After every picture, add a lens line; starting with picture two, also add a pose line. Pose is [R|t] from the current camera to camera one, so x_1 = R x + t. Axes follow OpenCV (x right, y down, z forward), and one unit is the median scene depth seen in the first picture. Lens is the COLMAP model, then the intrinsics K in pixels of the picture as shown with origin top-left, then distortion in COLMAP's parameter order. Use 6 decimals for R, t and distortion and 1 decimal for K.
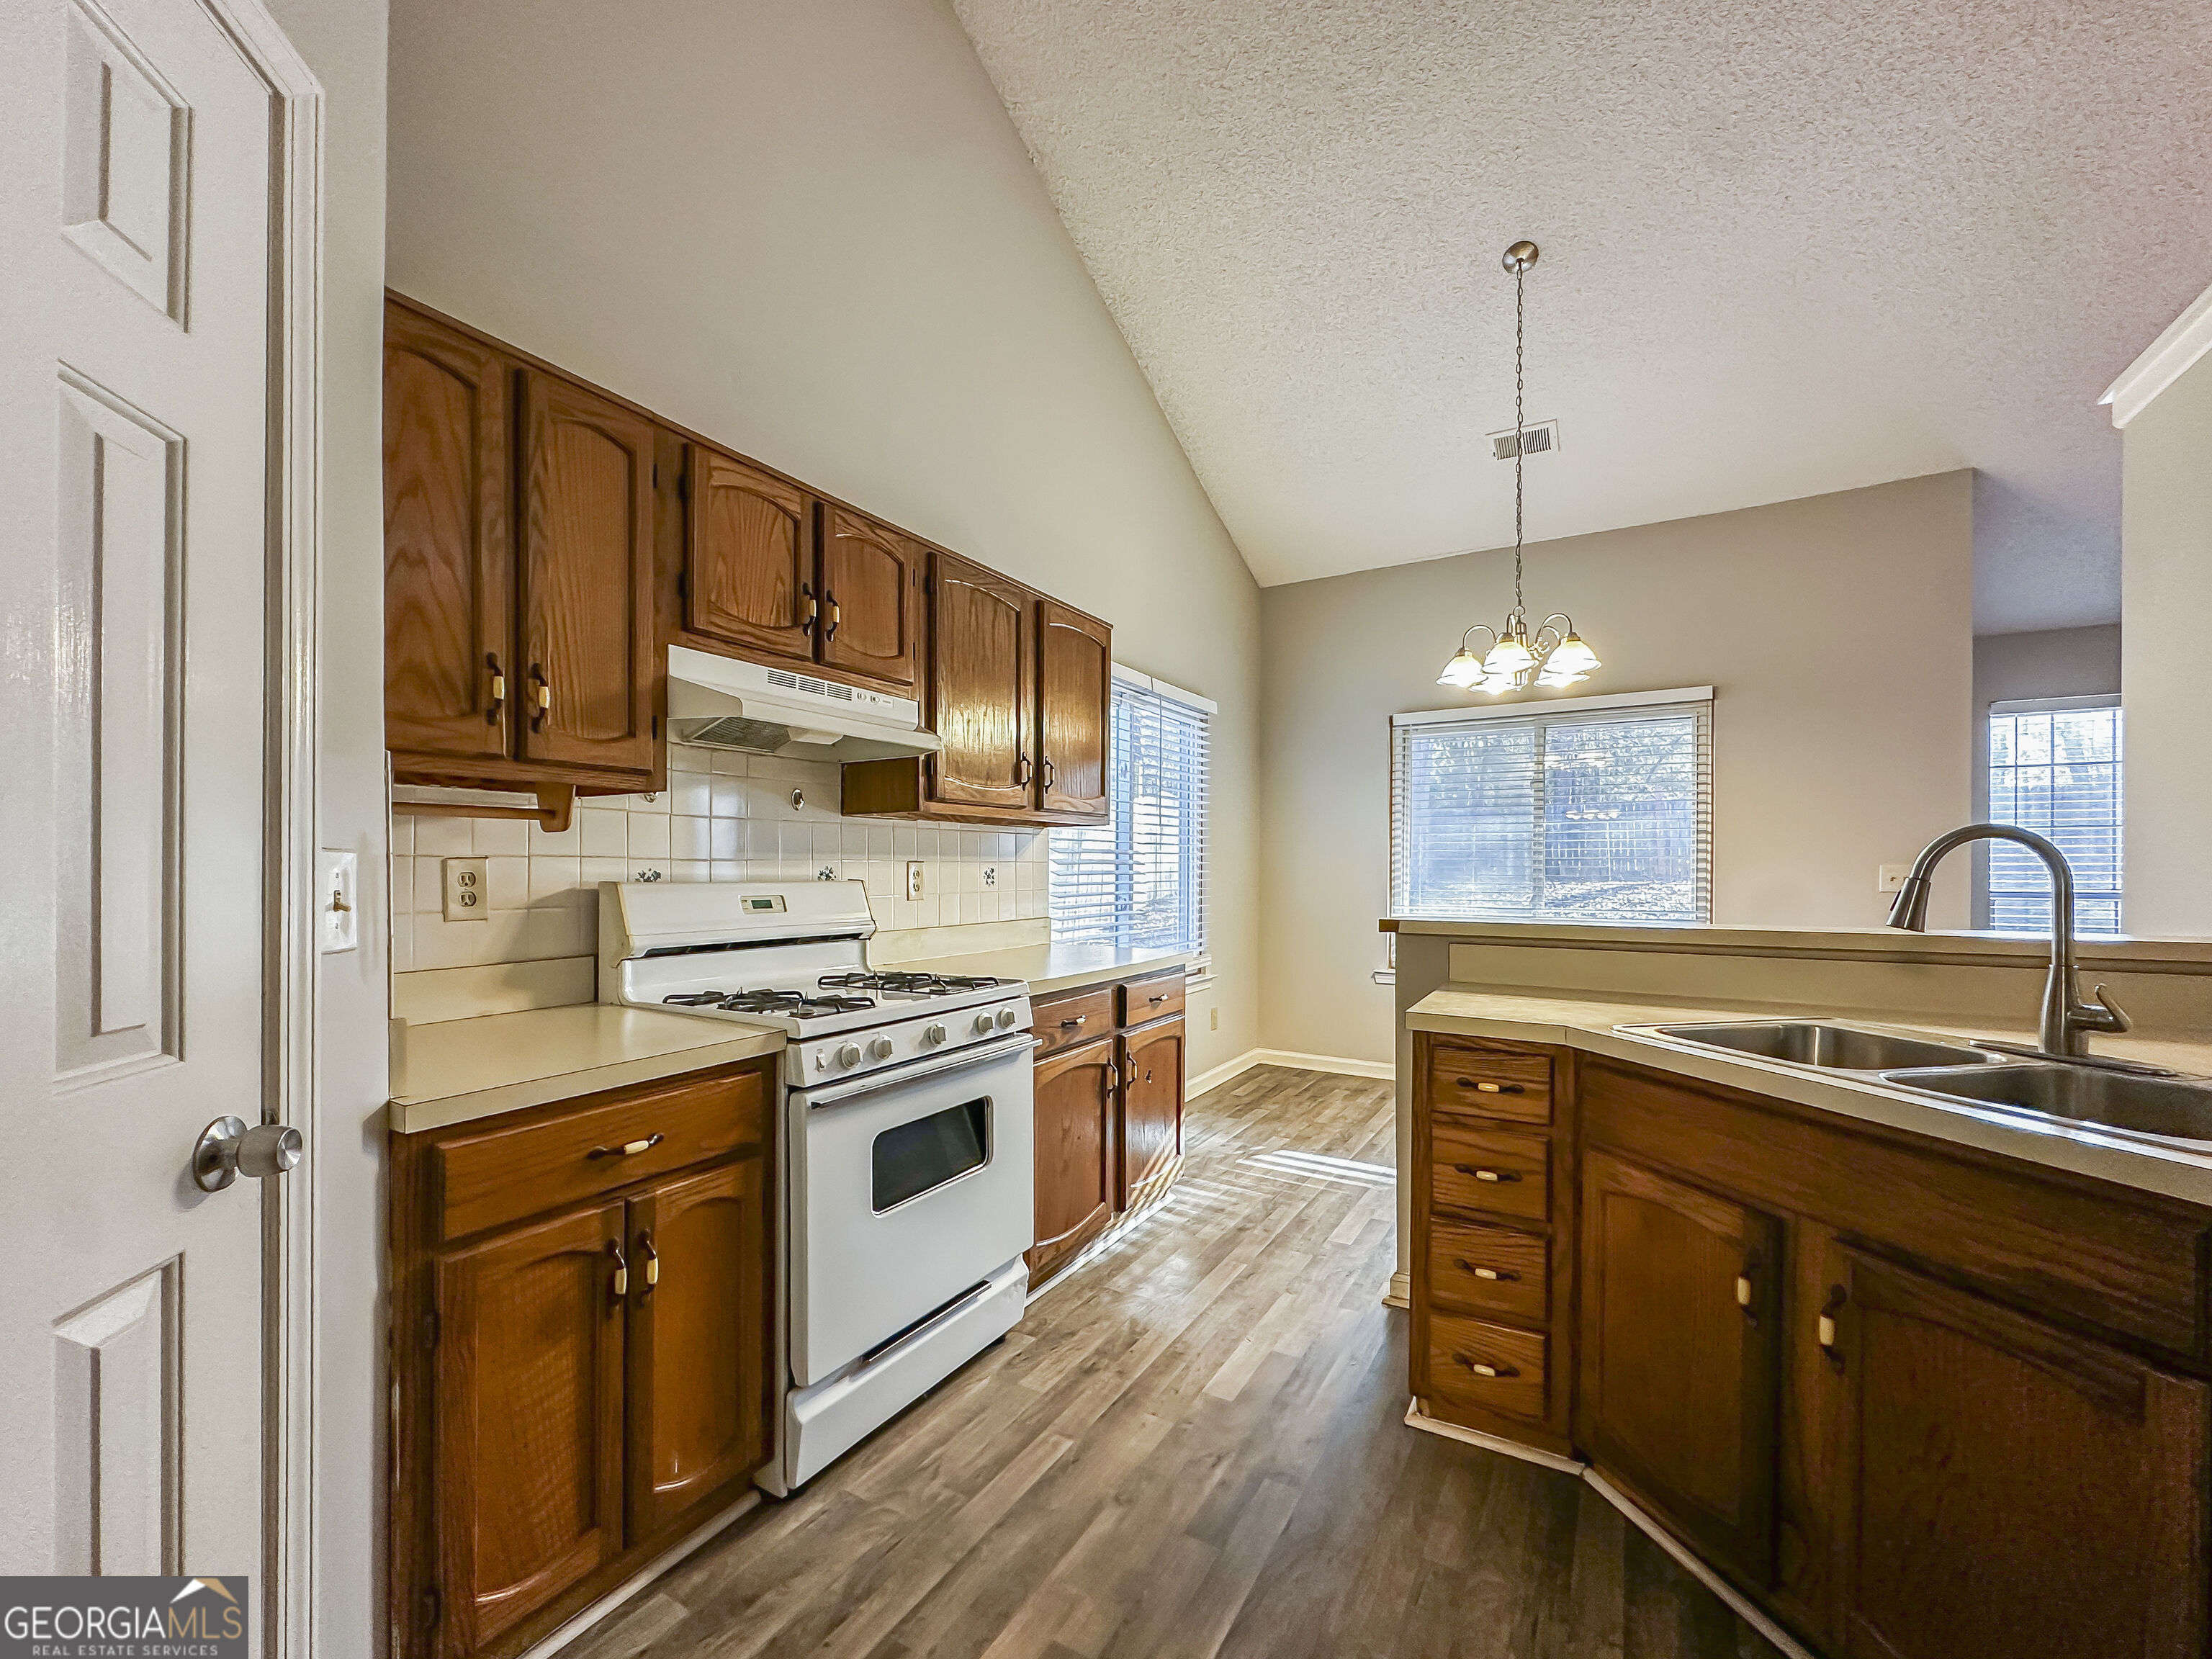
lens RADIAL K [[905.6, 0, 1079.5], [0, 905.6, 871.0], [0, 0, 1]] dist [-0.003120, -0.000623]
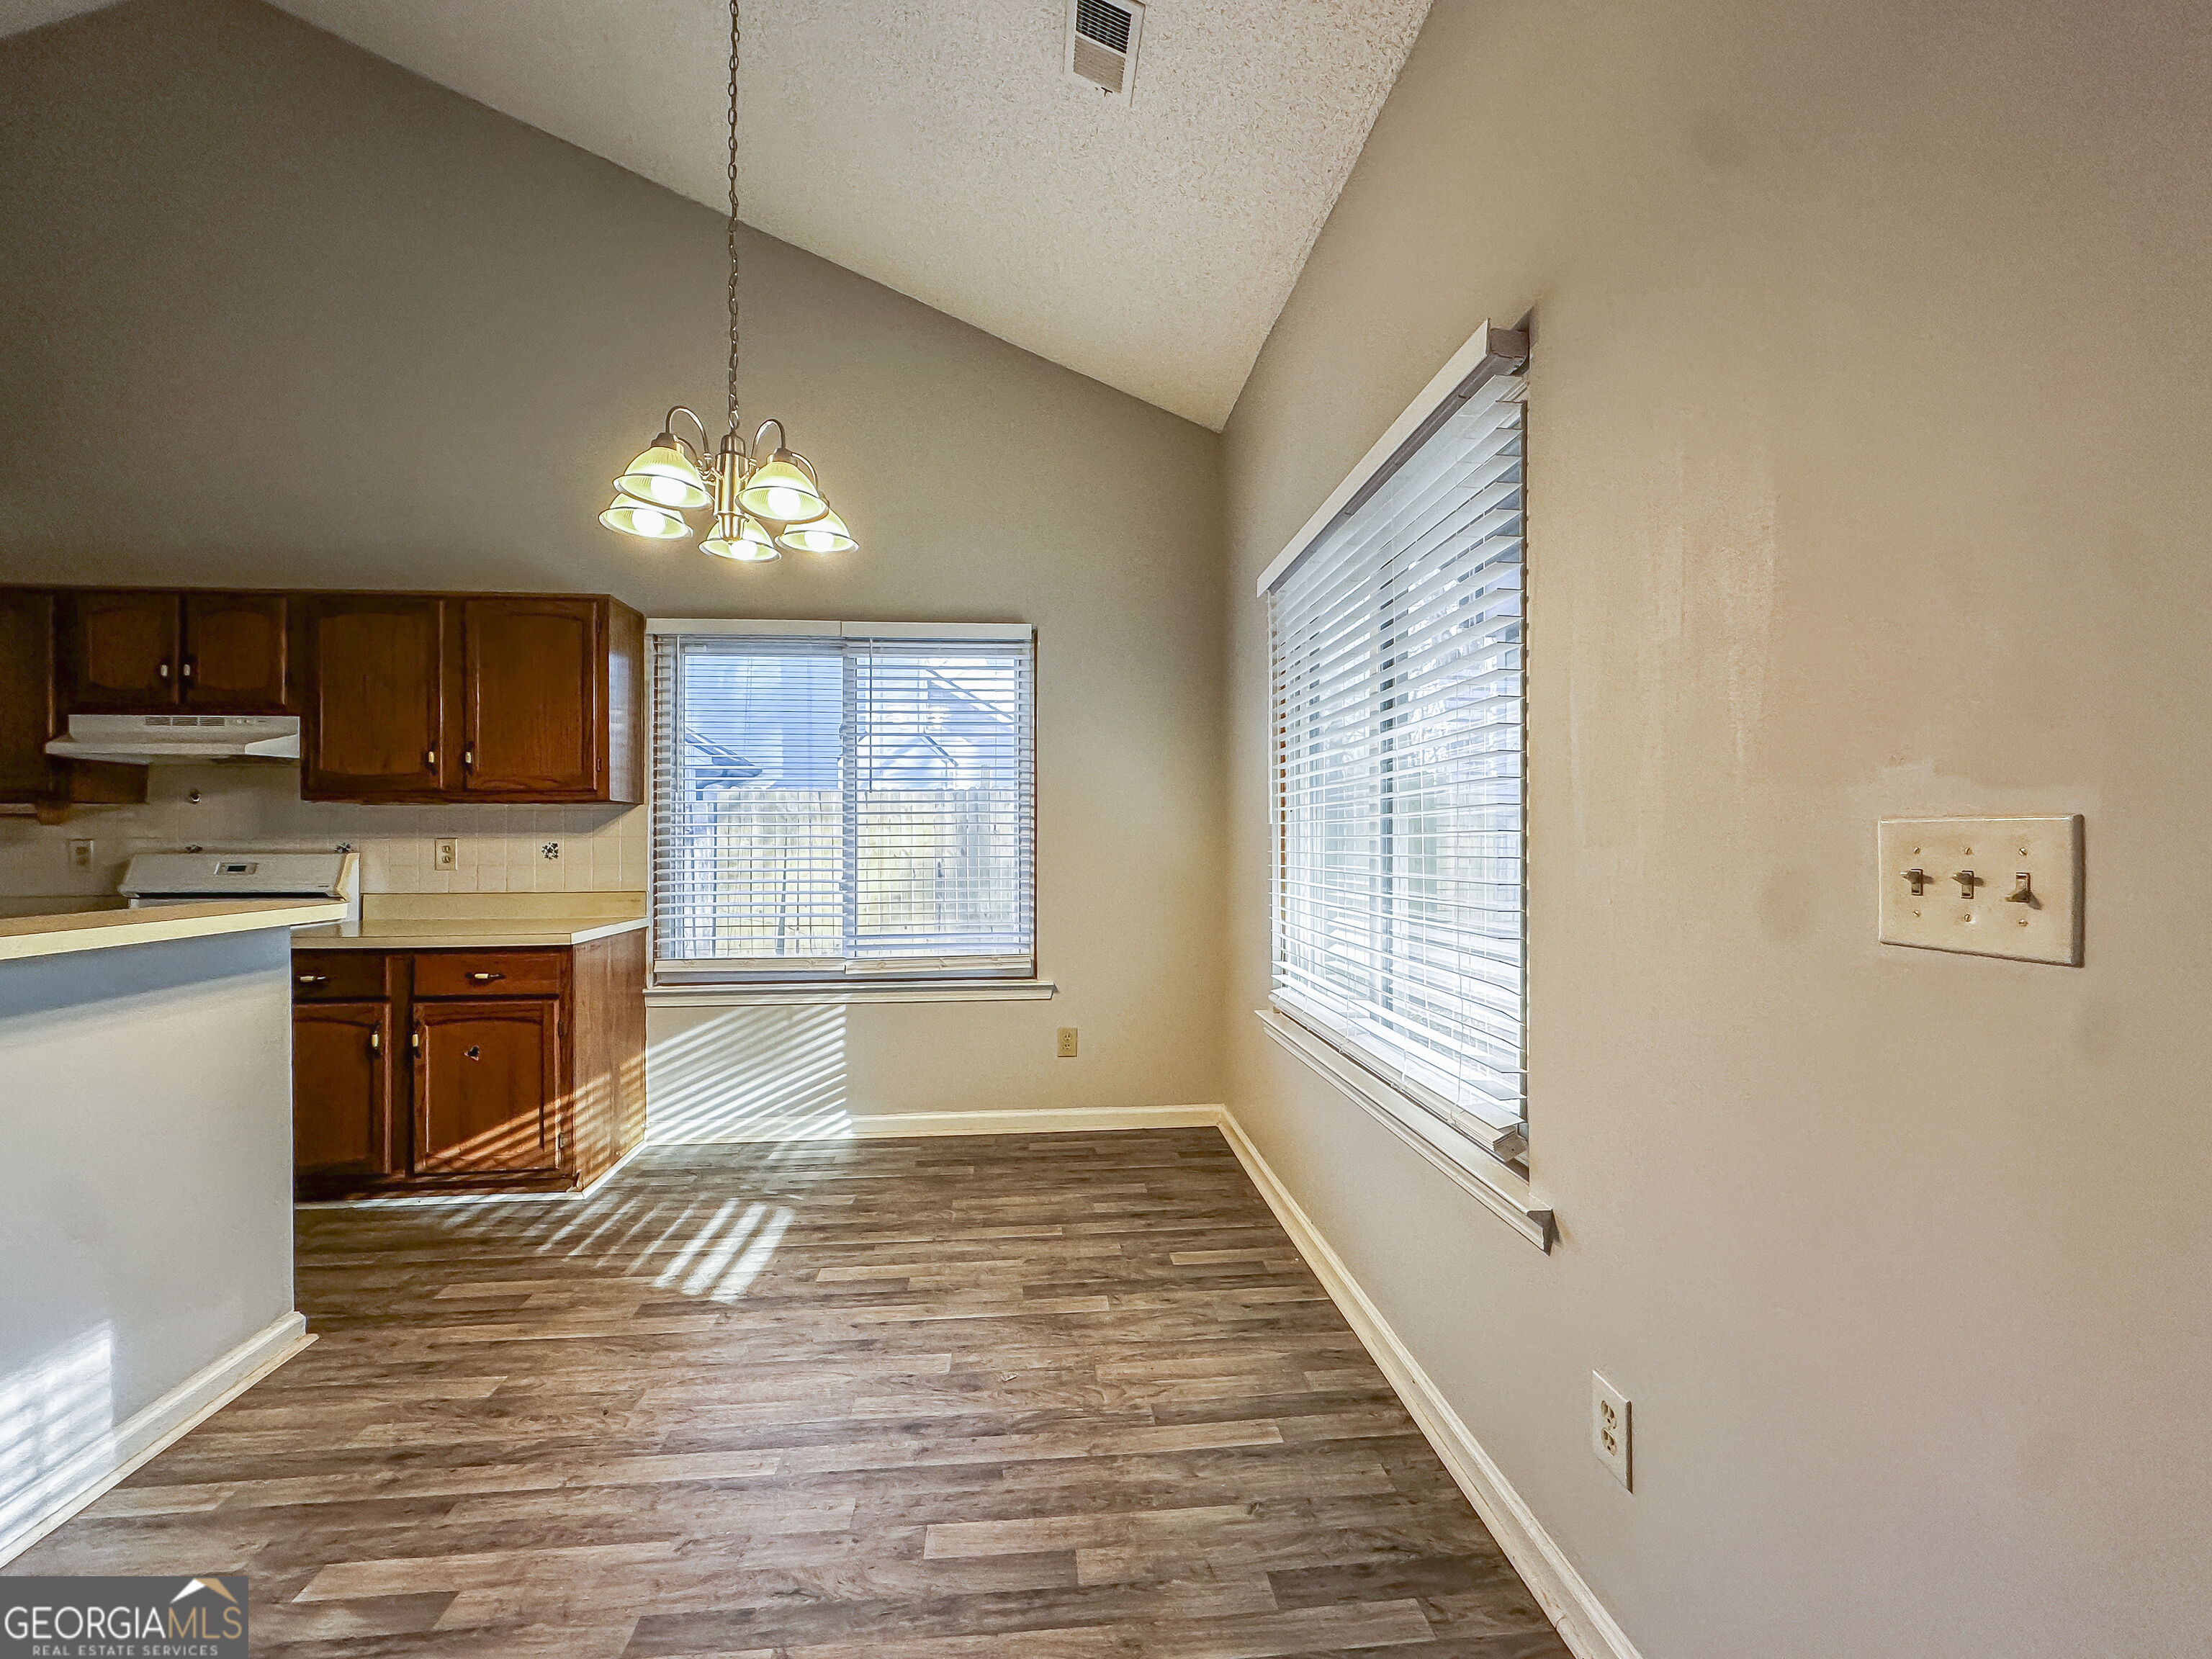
lens RADIAL K [[905.6, 0, 1108.7], [0, 905.6, 838.9], [0, 0, 1]] dist [-0.003120, -0.000623]
pose [[0.596948, -0.006854, -0.802250, 1.080128], [0.002255, 0.999974, -0.006865, 0.000894], [0.802276, 0.002289, 0.596948, 0.814479]]
